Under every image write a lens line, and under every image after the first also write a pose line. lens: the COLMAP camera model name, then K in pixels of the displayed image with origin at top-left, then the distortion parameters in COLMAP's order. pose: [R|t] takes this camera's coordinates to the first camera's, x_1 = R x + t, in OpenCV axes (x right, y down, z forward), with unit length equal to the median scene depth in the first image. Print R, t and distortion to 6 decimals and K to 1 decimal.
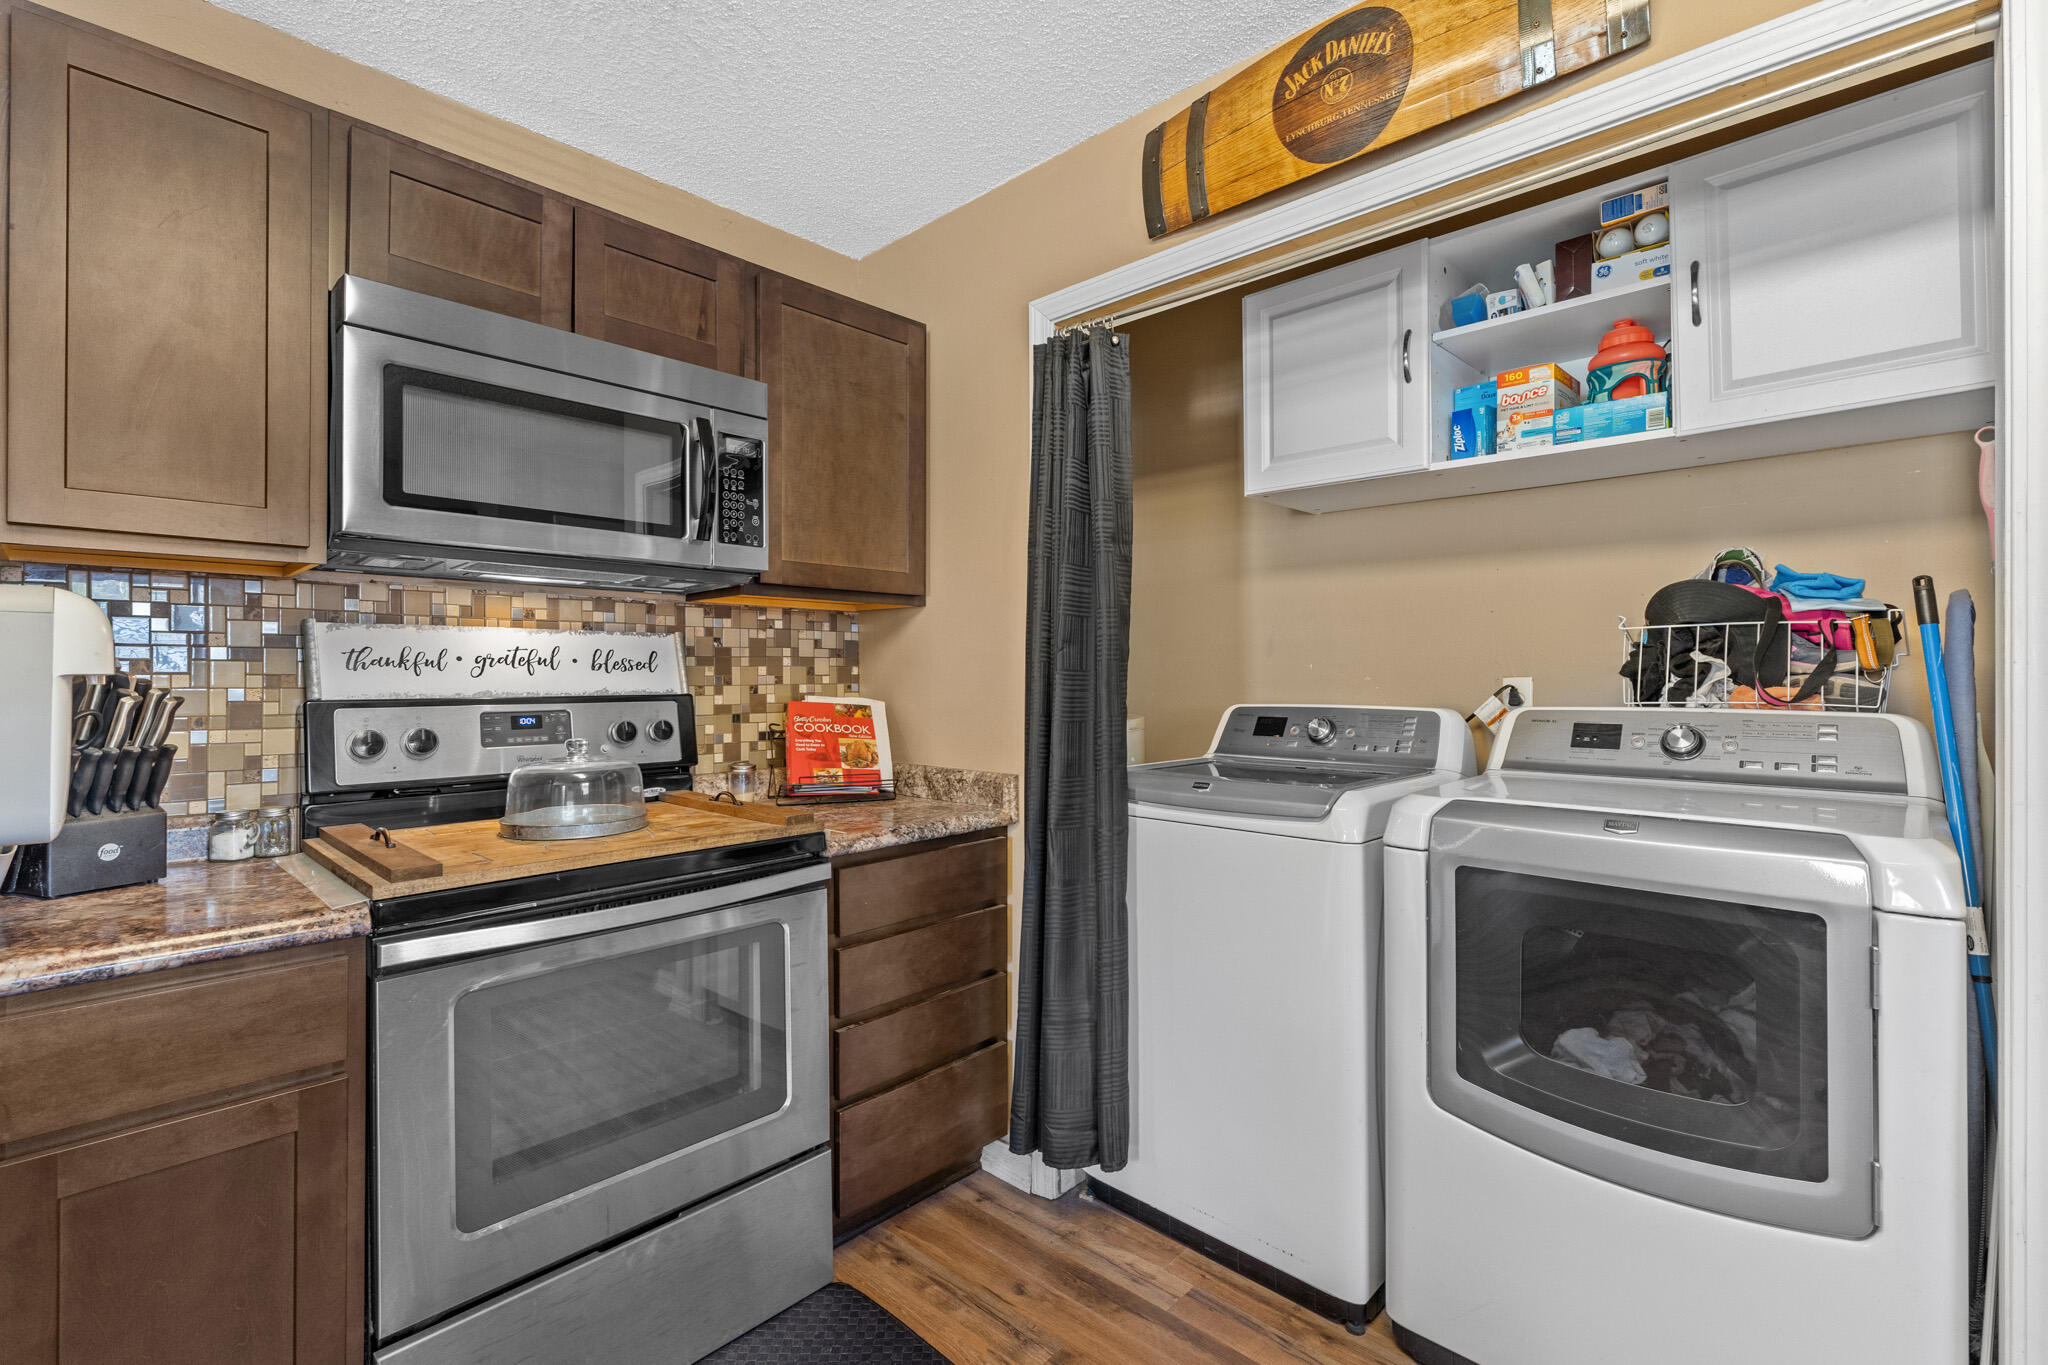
lens RADIAL K [[906.3, 0, 1021.7], [0, 906.3, 668.8], [0, 0, 1]] dist [0.000653, -0.000052]
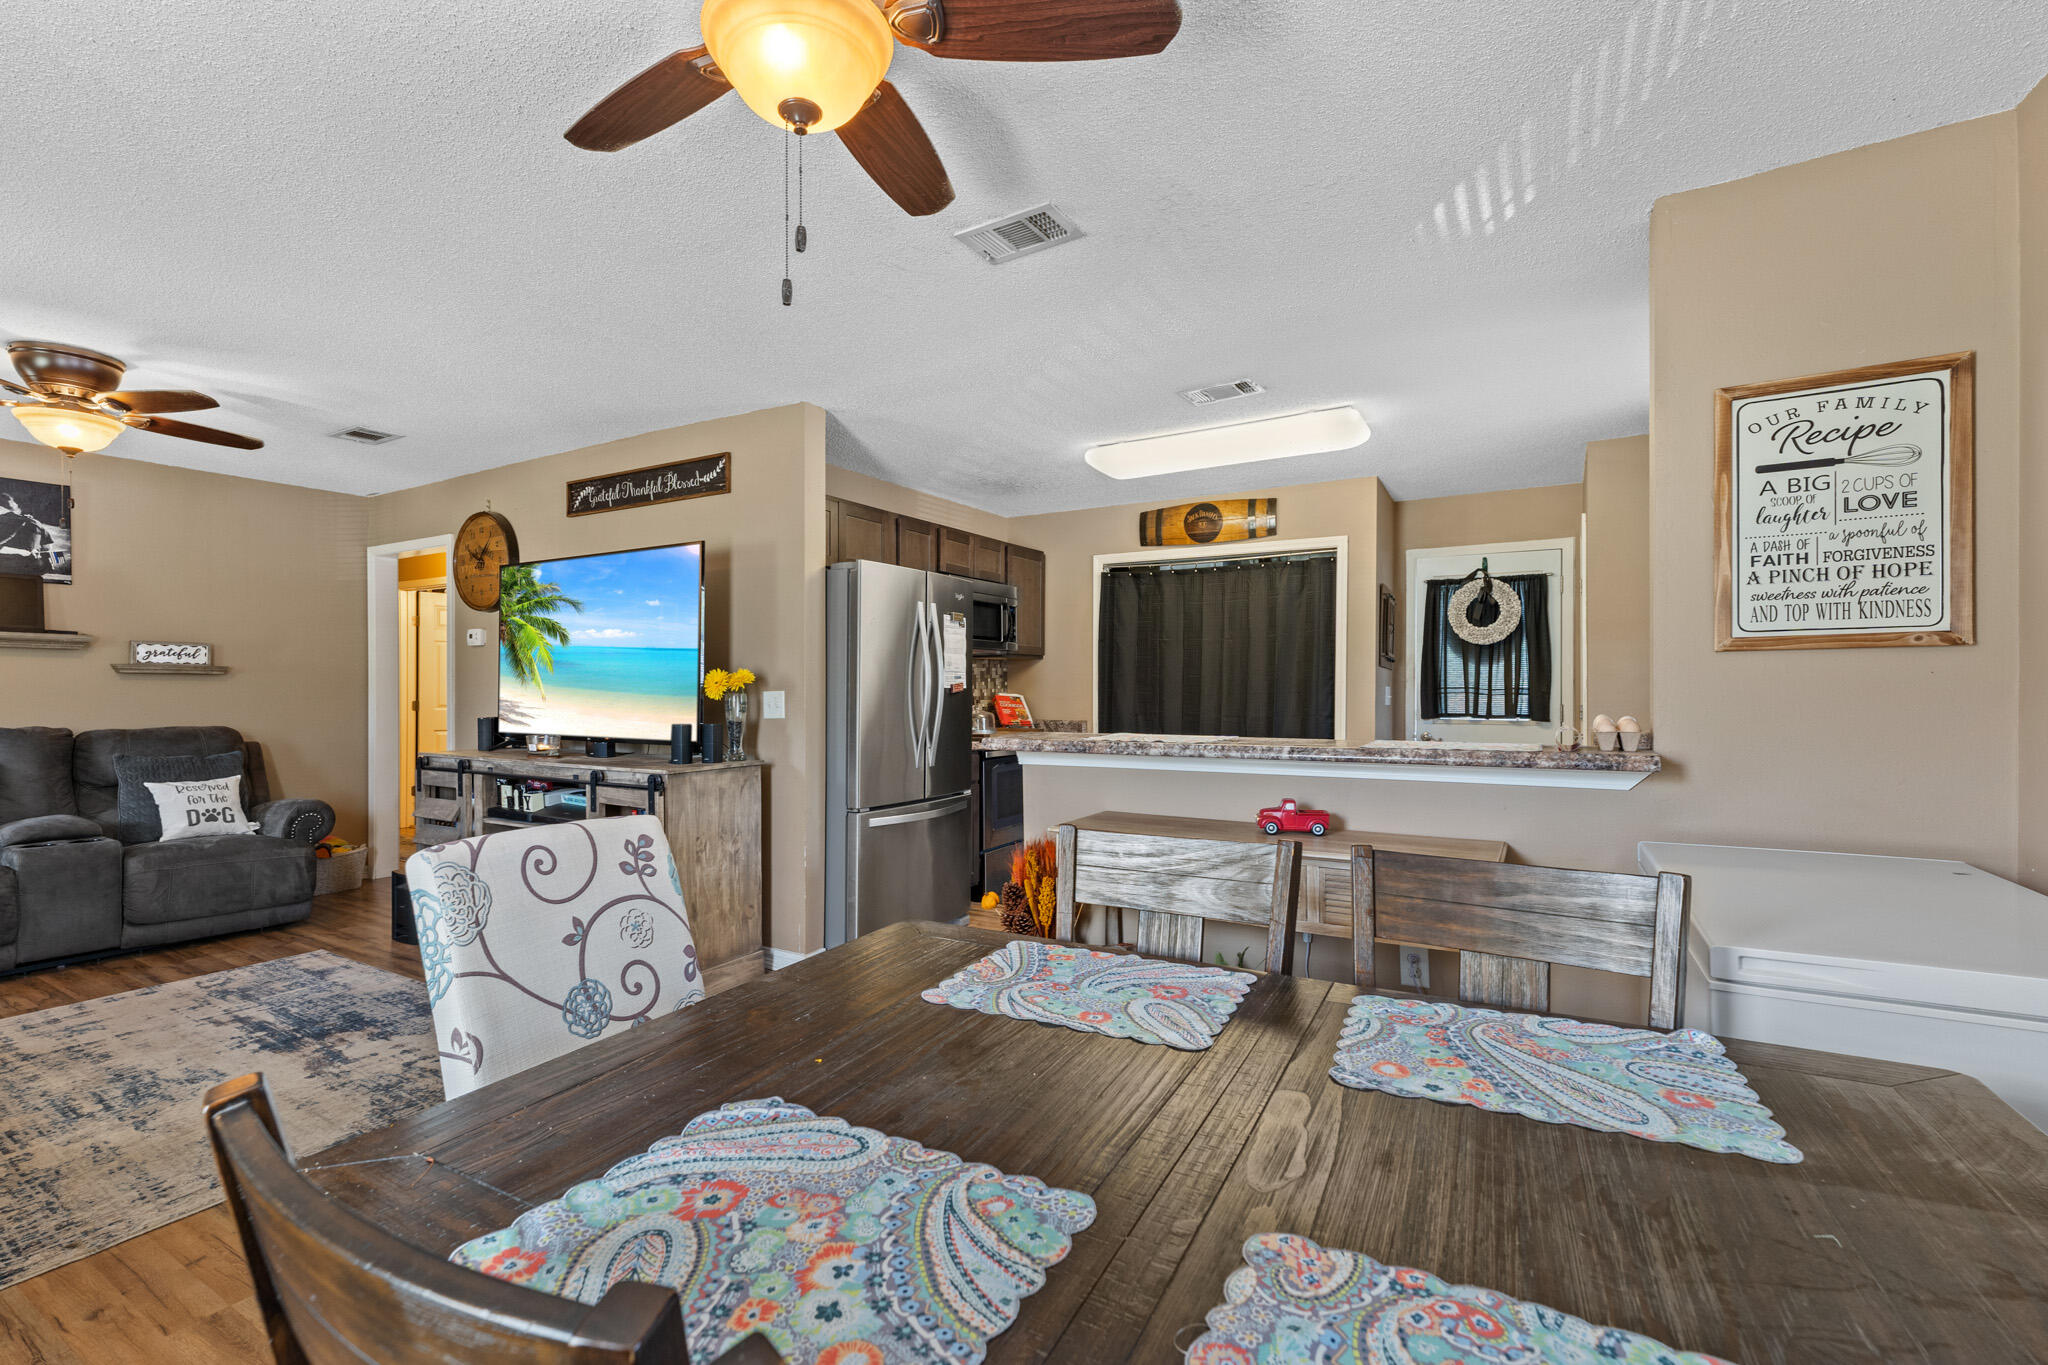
lens RADIAL K [[885.5, 0, 1013.8], [0, 885.5, 685.6], [0, 0, 1]] dist [-0.002248, 0.003779]
pose [[0.974603, 0.001218, 0.223935, -0.939410], [-0.002888, 0.999970, 0.007127, -0.012289], [-0.223919, -0.007593, 0.974578, -1.820611]]
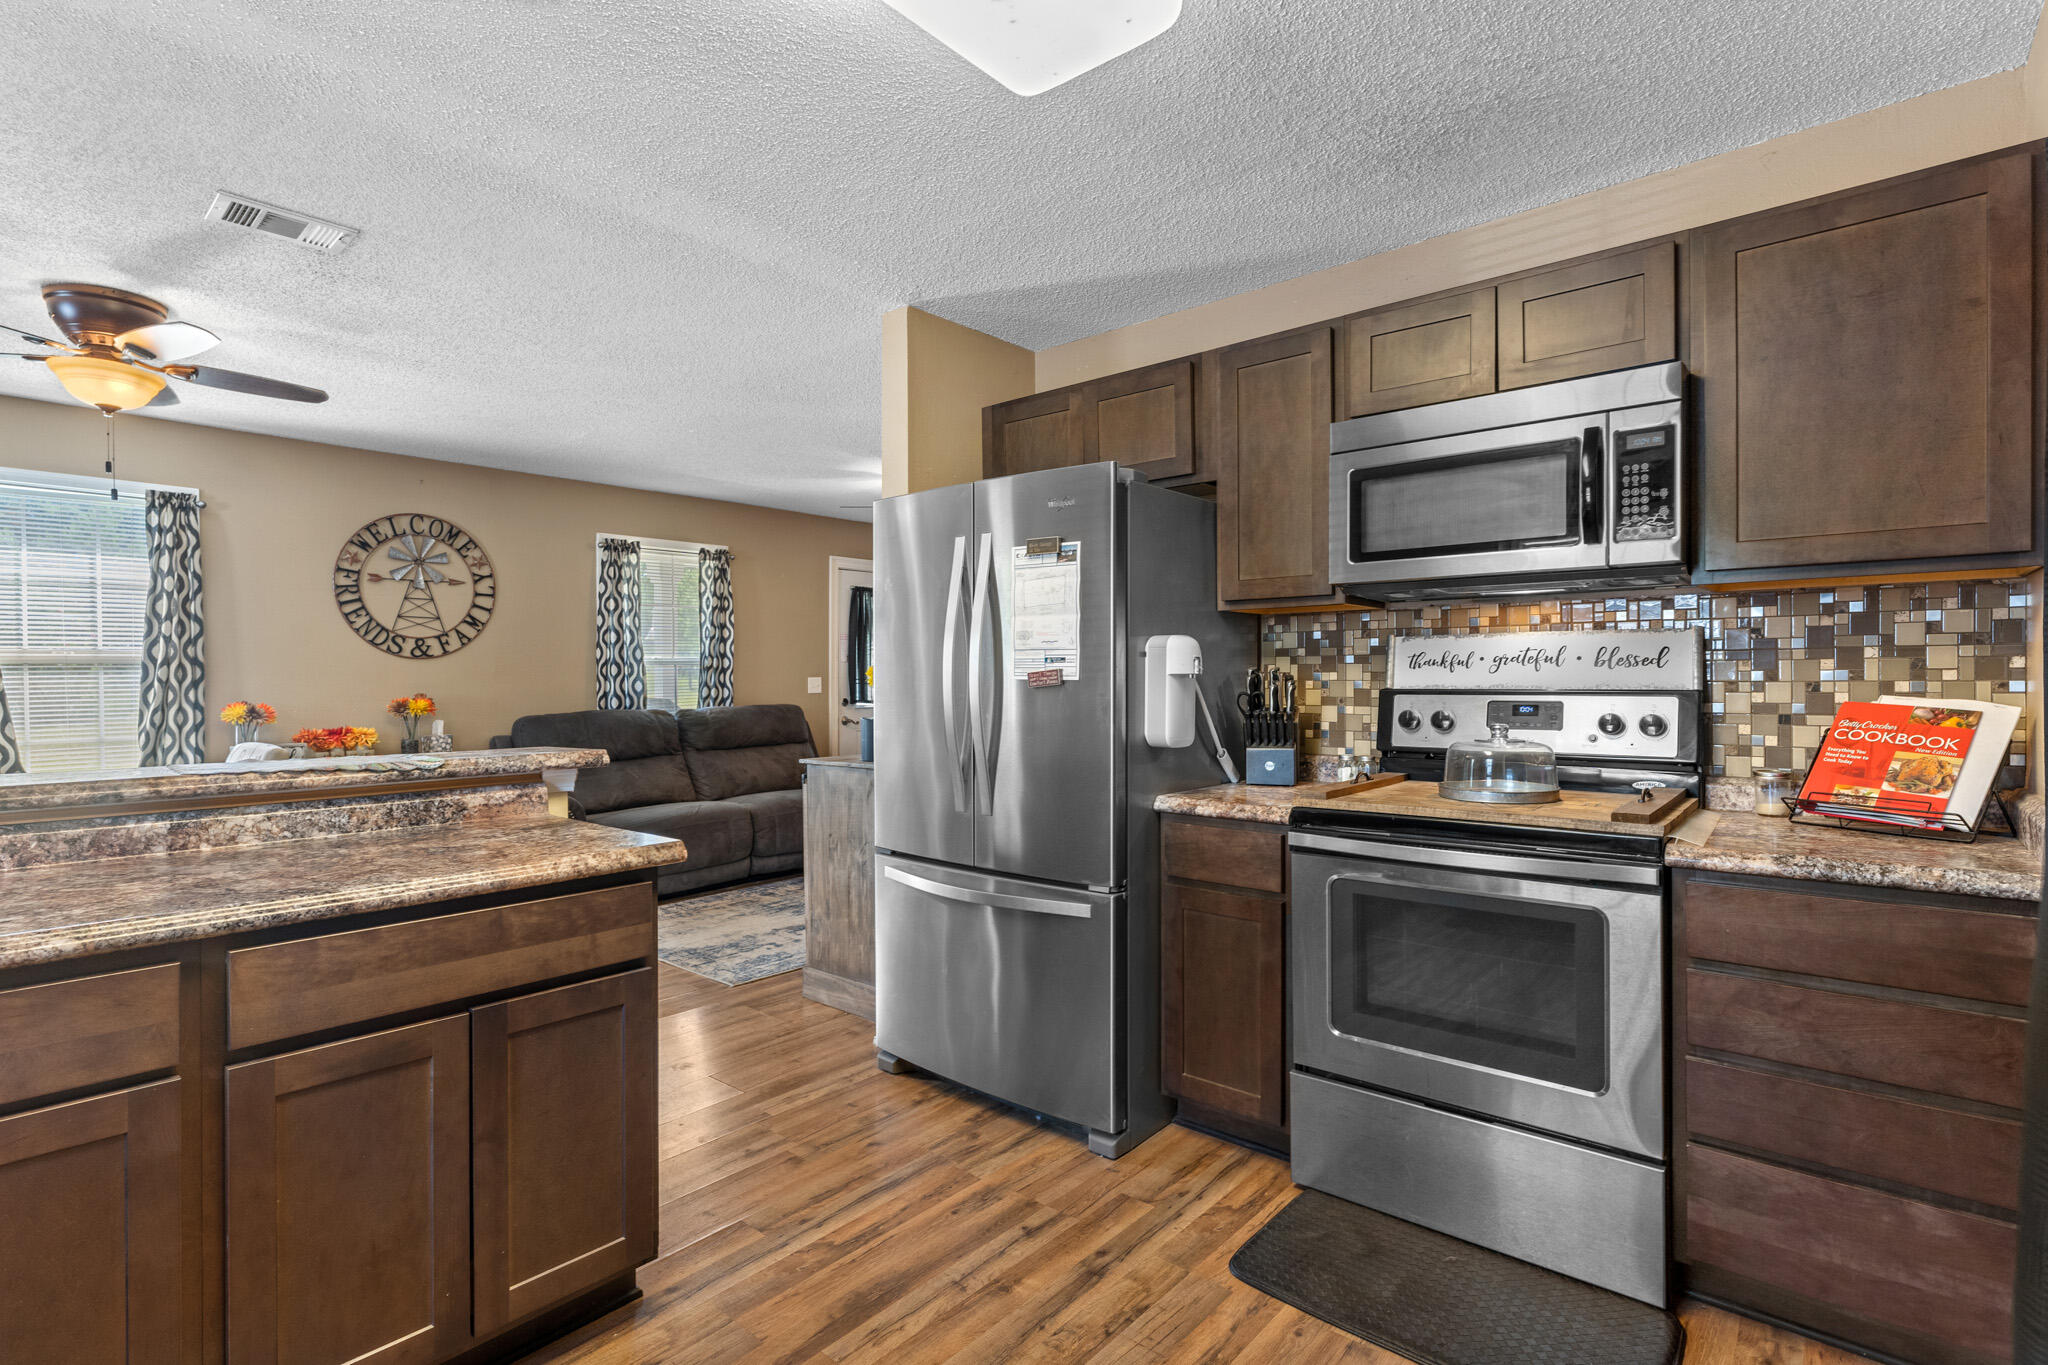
lens RADIAL K [[982.6, 0, 1024.0], [0, 982.6, 682.5], [0, 0, 1]] dist [-0.002737, -0.000116]
pose [[0.054952, 0.009034, -0.998448, 0.704154], [0.013832, 0.999856, 0.009808, -0.000400], [0.998393, -0.014349, 0.054819, 0.257192]]
